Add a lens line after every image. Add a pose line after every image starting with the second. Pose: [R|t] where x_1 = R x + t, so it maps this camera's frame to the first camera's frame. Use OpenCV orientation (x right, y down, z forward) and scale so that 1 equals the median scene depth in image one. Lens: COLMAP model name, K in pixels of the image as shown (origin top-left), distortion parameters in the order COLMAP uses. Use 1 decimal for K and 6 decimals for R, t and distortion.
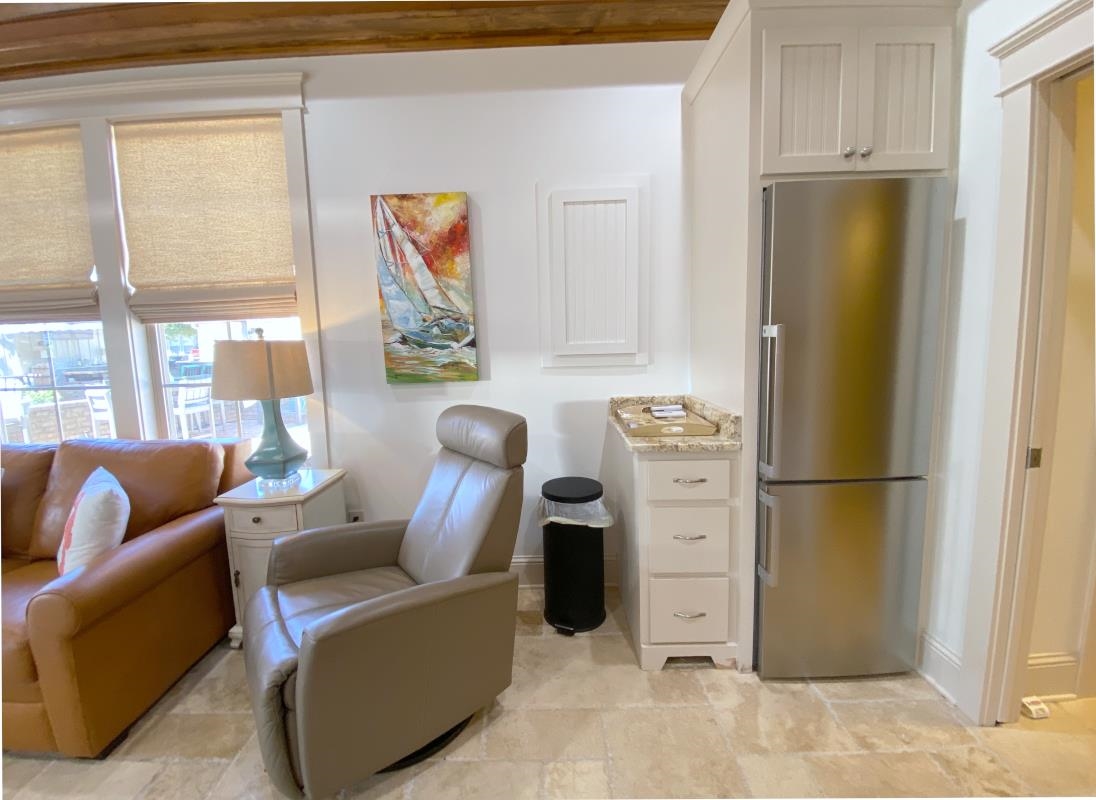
lens RADIAL K [[447.3, 0, 553.0], [0, 447.3, 394.0], [0, 0, 1]] dist [-0.004891, -0.008839]
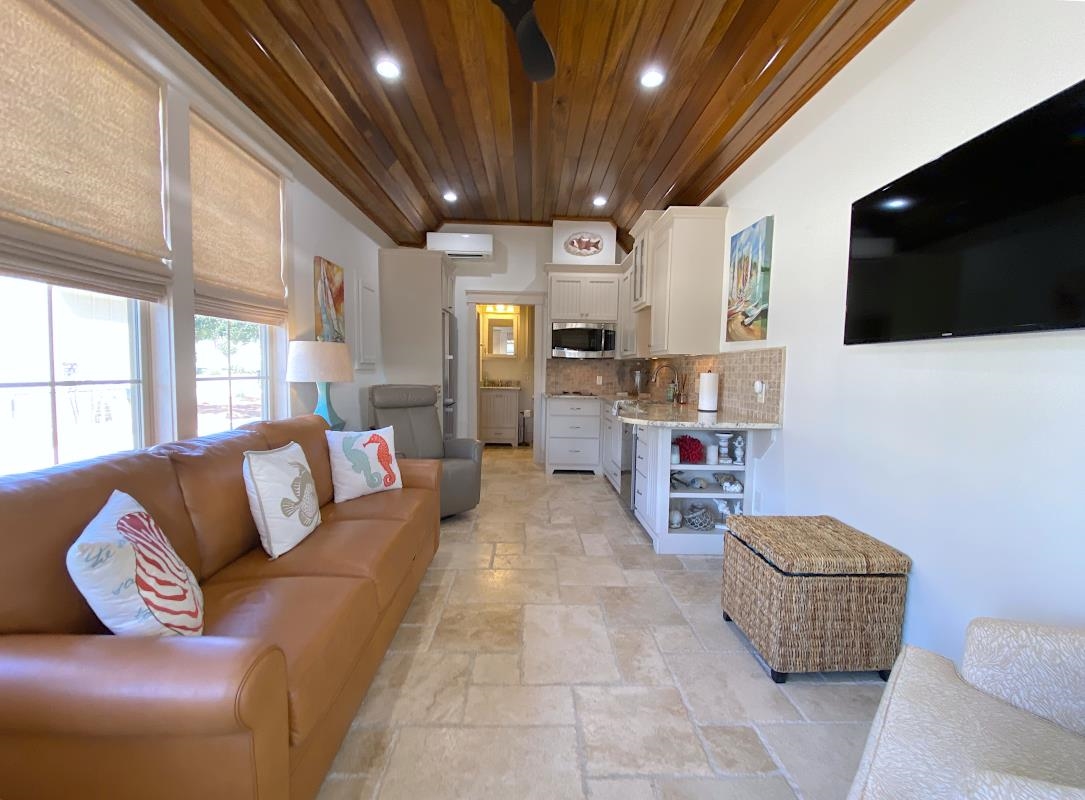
lens RADIAL K [[442.8, 0, 539.5], [0, 442.8, 405.6], [0, 0, 1]] dist [-0.004891, -0.008839]
pose [[-0.017516, -0.058563, 0.998130, -1.968702], [0.106118, 0.992536, 0.060097, 0.064218], [-0.994199, 0.106973, -0.011170, 0.295328]]
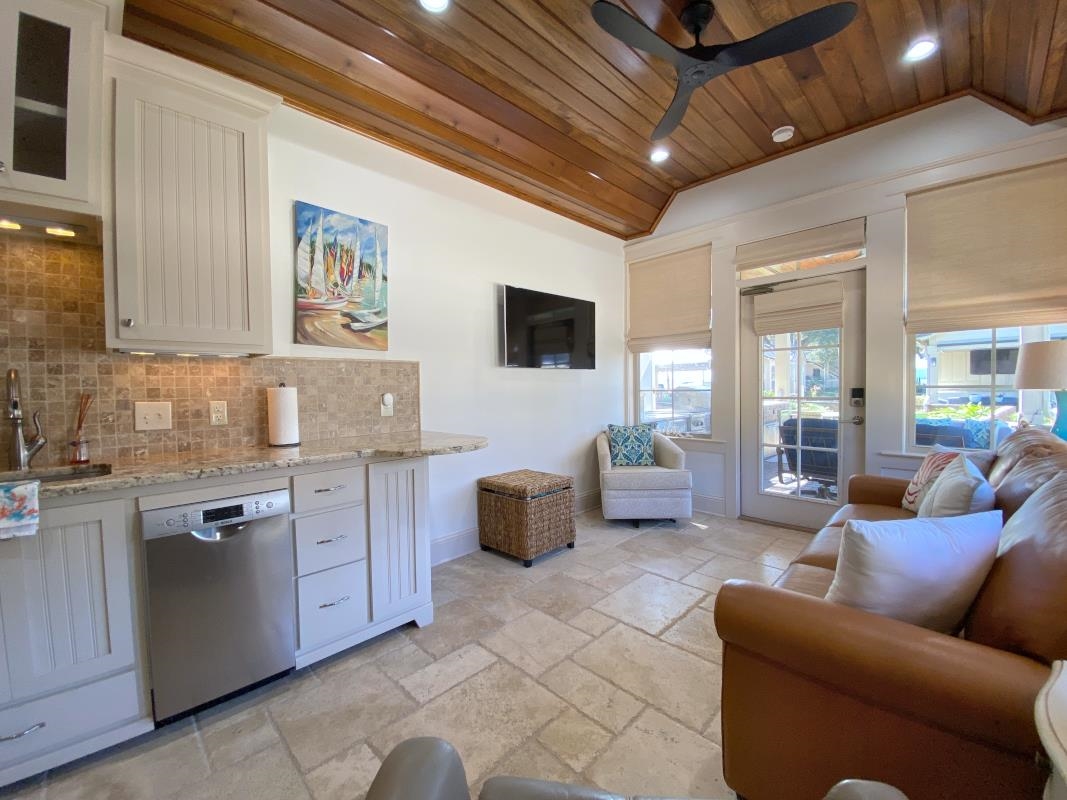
lens RADIAL K [[431.5, 0, 533.8], [0, 431.5, 400.3], [0, 0, 1]] dist [0.013465, -0.016617]
pose [[-0.716579, 0.059160, -0.694992, -0.142675], [-0.048826, 0.989698, 0.134589, -0.025563], [0.695795, 0.130378, -0.706308, 0.780020]]
